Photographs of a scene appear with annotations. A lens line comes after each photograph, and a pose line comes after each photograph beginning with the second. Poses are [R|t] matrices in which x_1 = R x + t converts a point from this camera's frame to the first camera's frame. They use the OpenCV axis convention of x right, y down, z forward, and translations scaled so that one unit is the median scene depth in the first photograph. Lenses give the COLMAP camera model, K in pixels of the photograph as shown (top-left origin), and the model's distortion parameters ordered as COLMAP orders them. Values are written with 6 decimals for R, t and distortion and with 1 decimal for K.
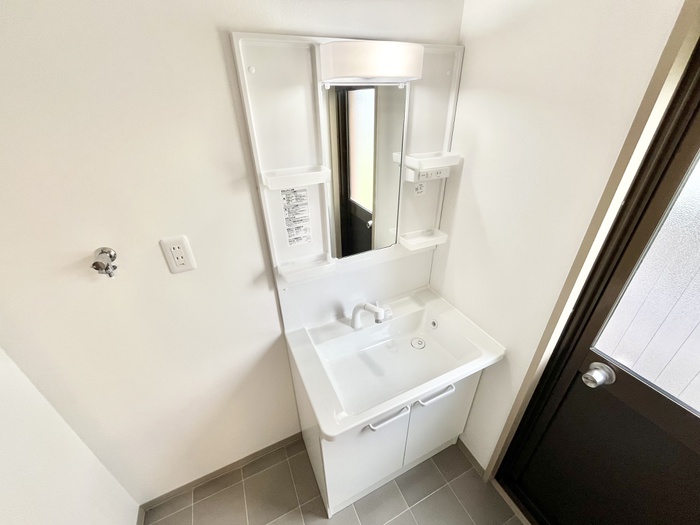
lens RADIAL K [[282.1, 0, 347.8], [0, 282.1, 262.1], [0, 0, 1]] dist [-0.001563, -0.000214]
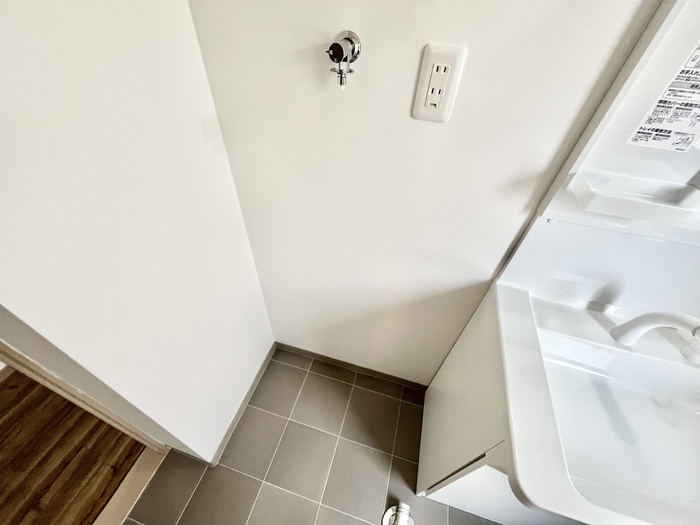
lens RADIAL K [[282.1, 0, 349.3], [0, 282.1, 261.9], [0, 0, 1]] dist [-0.001563, -0.000214]
pose [[0.751780, 0.504263, -0.424908, -0.259500], [-0.384069, 0.858634, 0.339467, 0.138737], [0.536021, -0.092011, 0.839175, 0.321414]]
